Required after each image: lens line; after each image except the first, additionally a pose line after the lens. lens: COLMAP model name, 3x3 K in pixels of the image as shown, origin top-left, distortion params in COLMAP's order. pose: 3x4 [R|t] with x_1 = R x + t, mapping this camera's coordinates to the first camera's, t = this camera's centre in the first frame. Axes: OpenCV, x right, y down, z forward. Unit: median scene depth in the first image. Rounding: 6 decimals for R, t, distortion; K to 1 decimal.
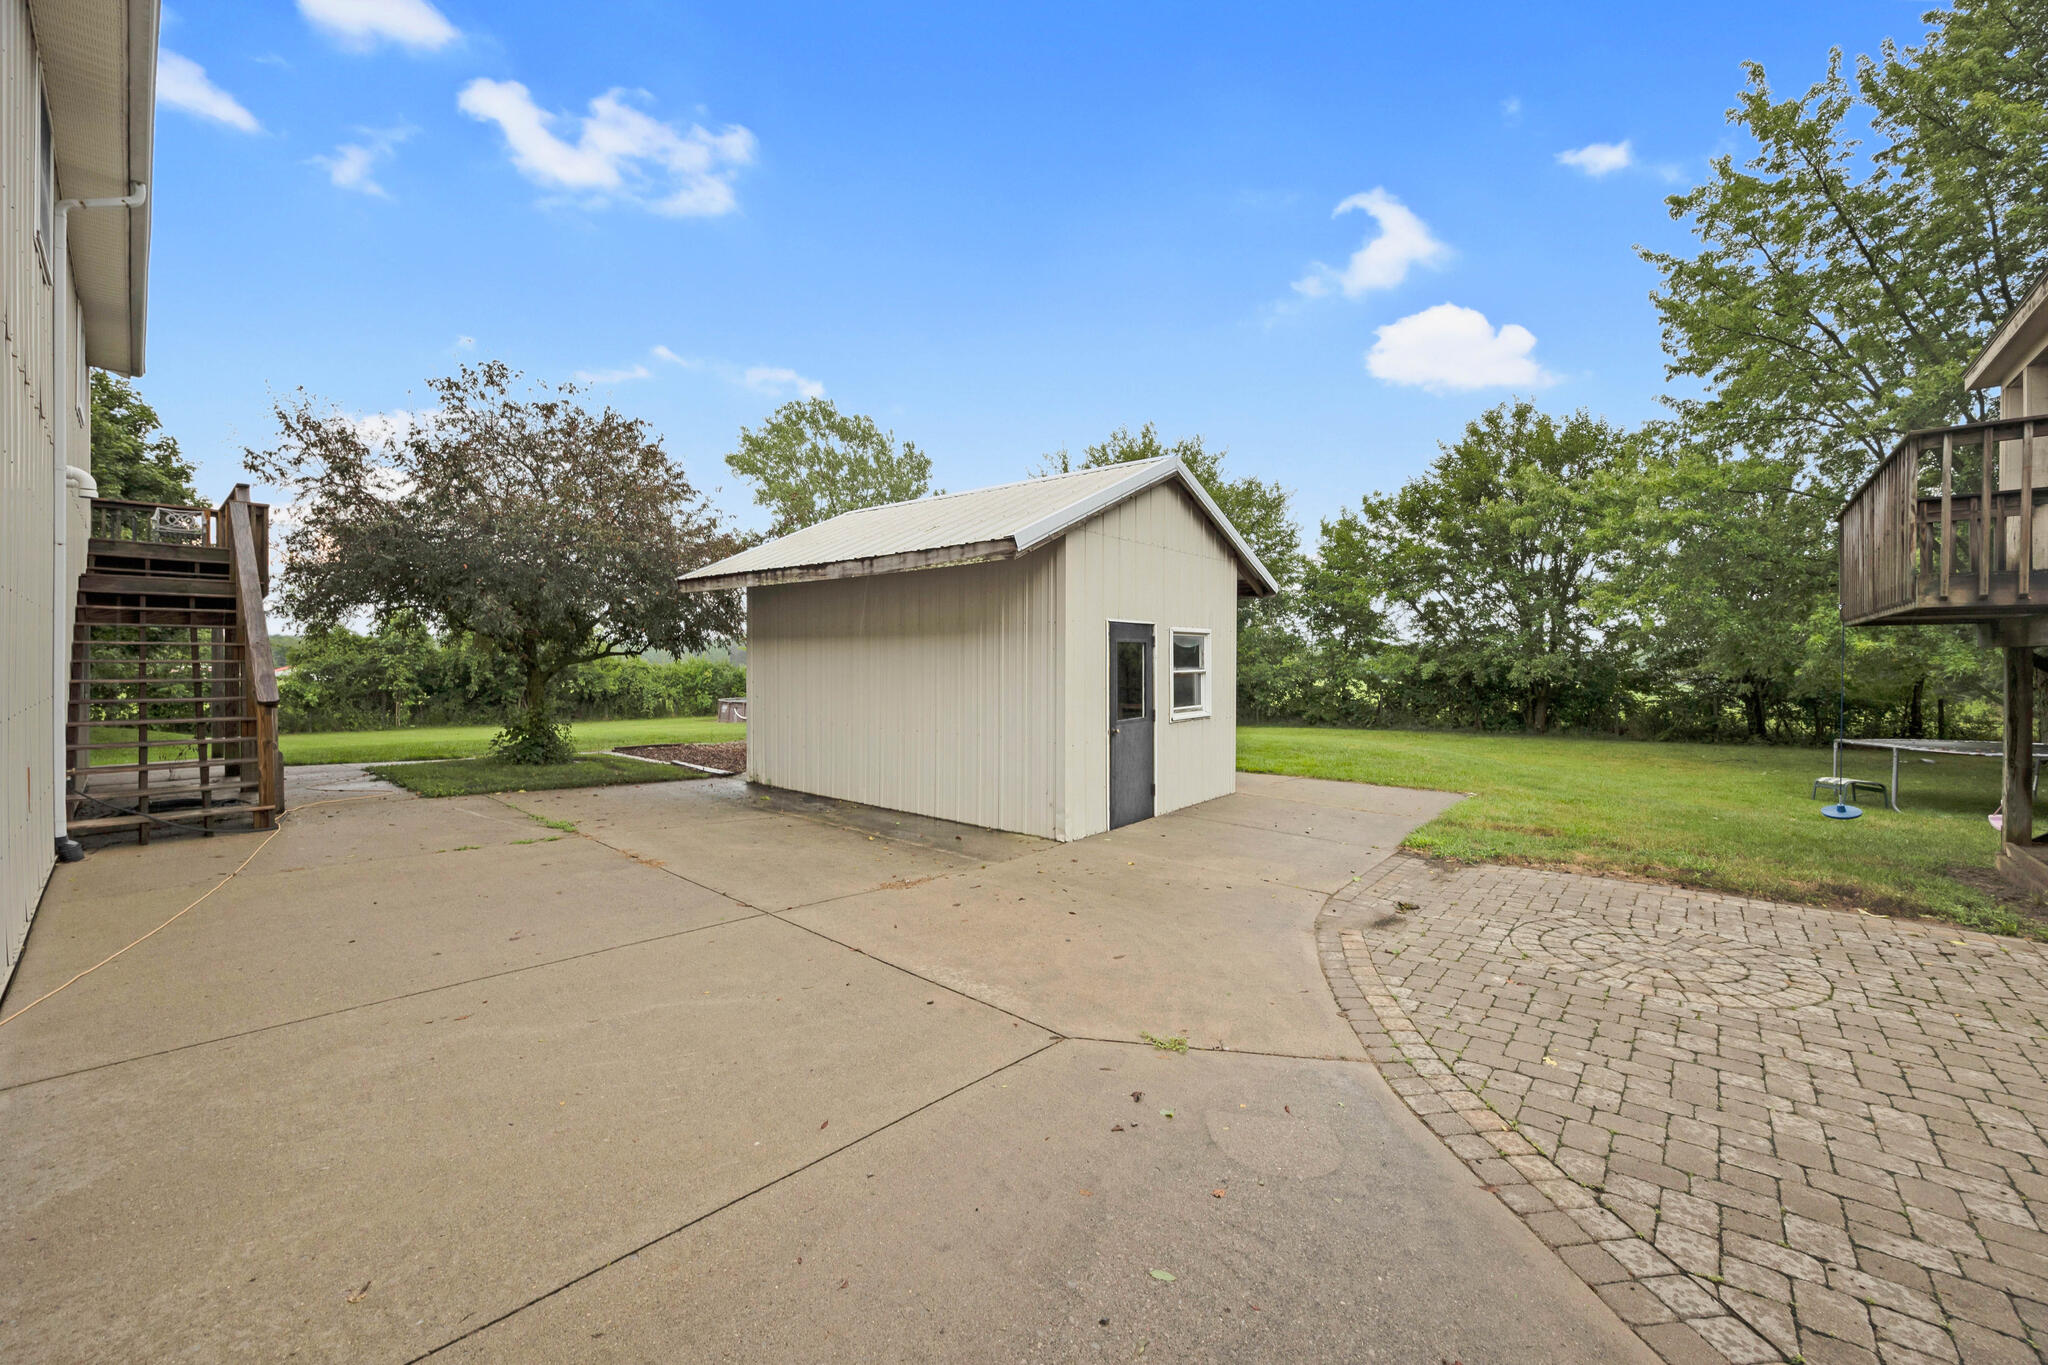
lens RADIAL K [[835.2, 0, 1034.7], [0, 835.2, 653.7], [0, 0, 1]] dist [-0.000833, -0.000075]
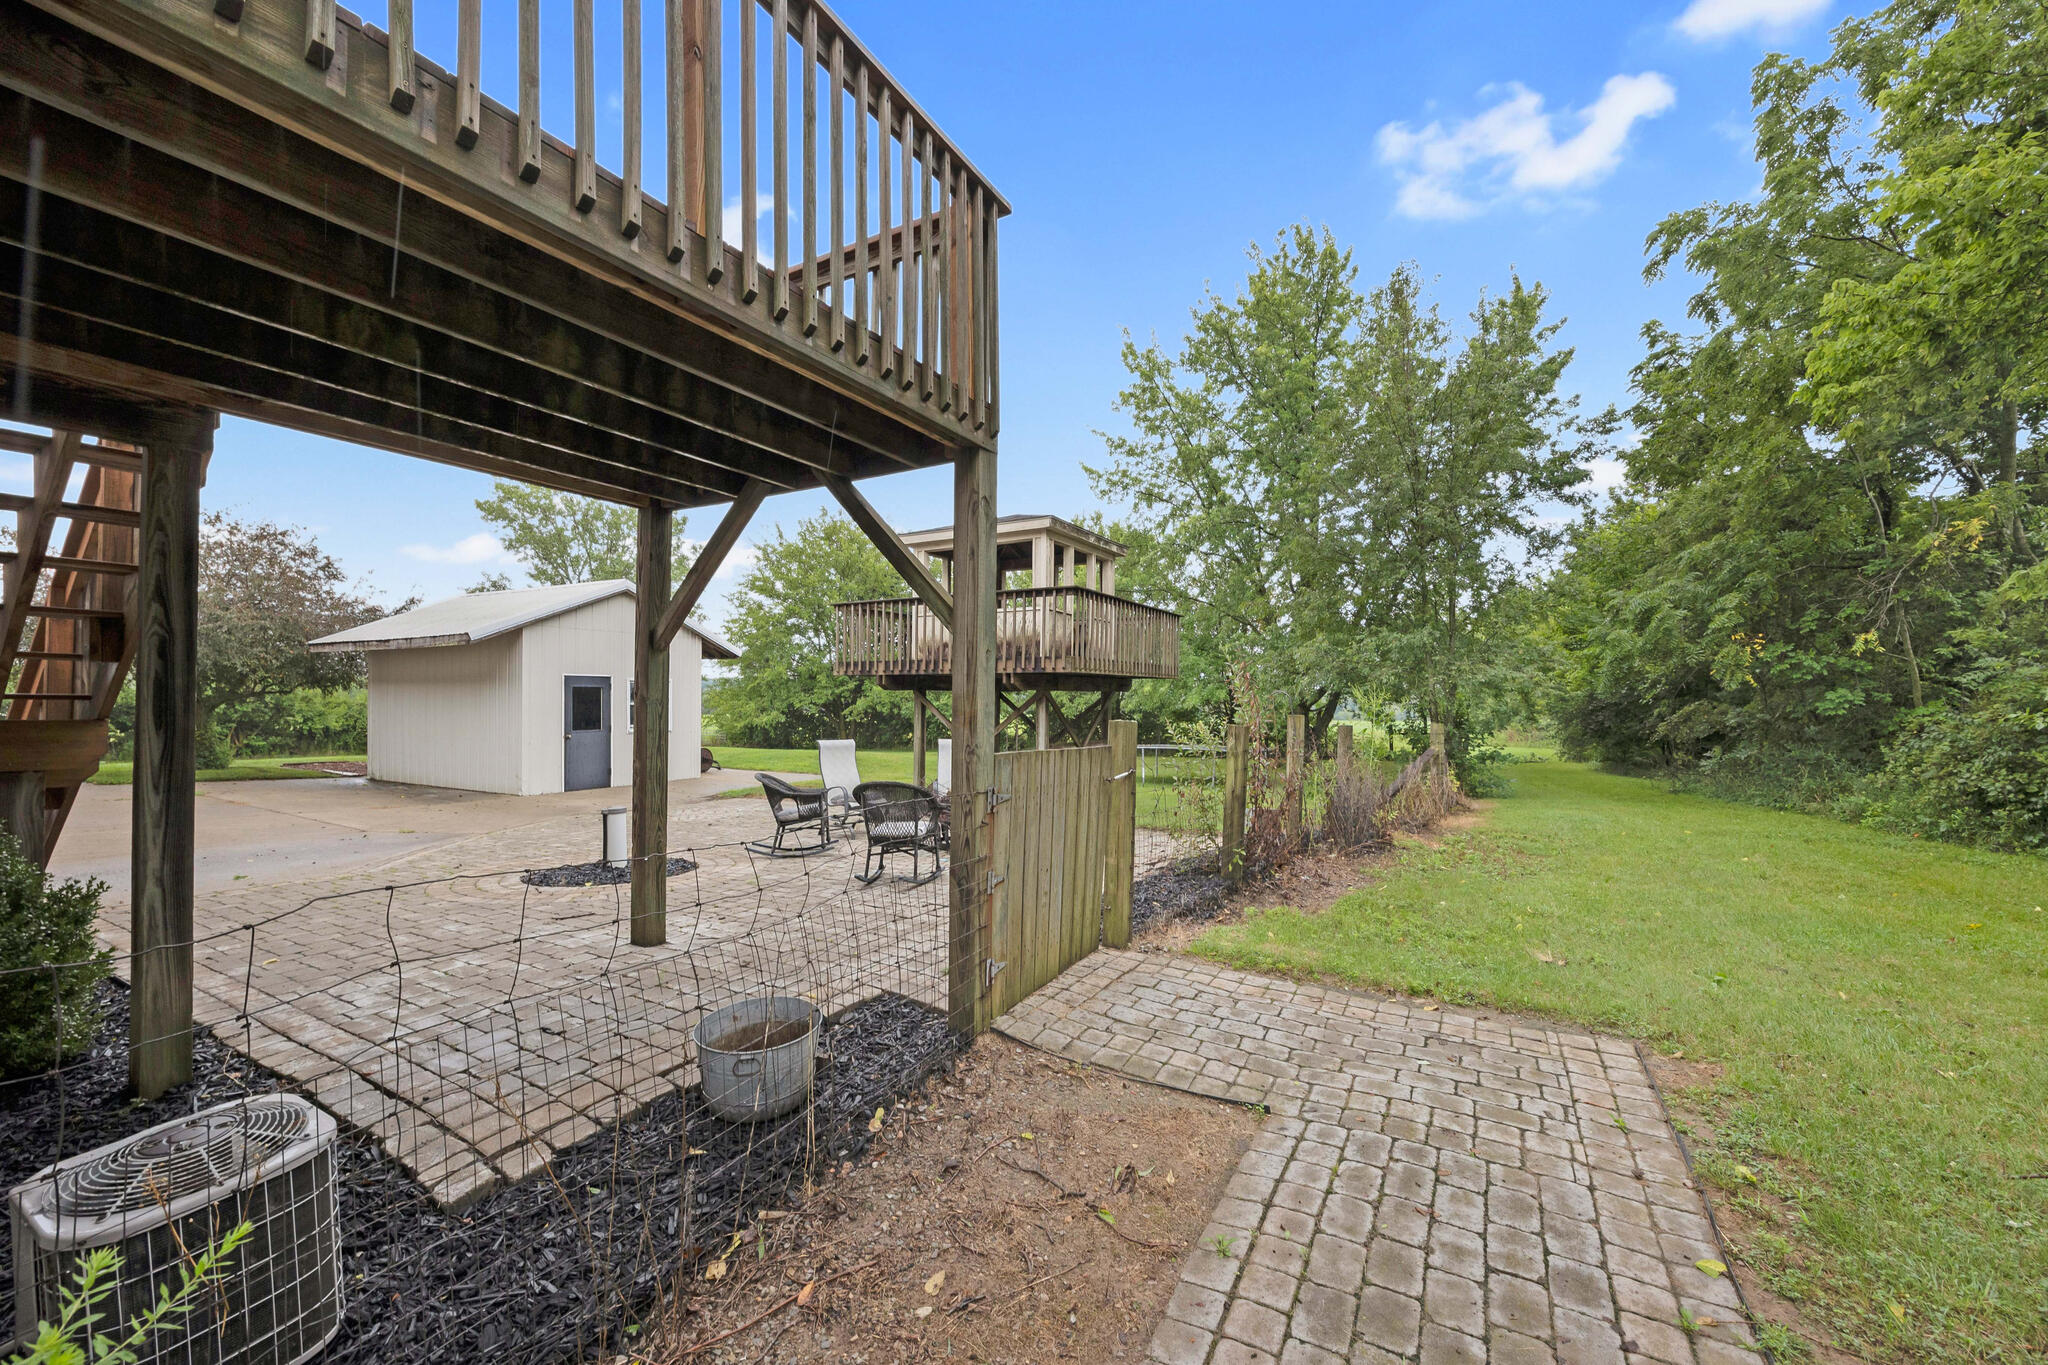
lens RADIAL K [[798.4, 0, 1024.0], [0, 798.4, 682.5], [0, 0, 1]] dist [-0.001743, 0.000204]
pose [[0.976933, 0.007600, 0.213409, 0.541428], [-0.004315, 0.999865, -0.015854, 0.000926], [-0.213500, 0.014568, 0.976834, -0.706719]]
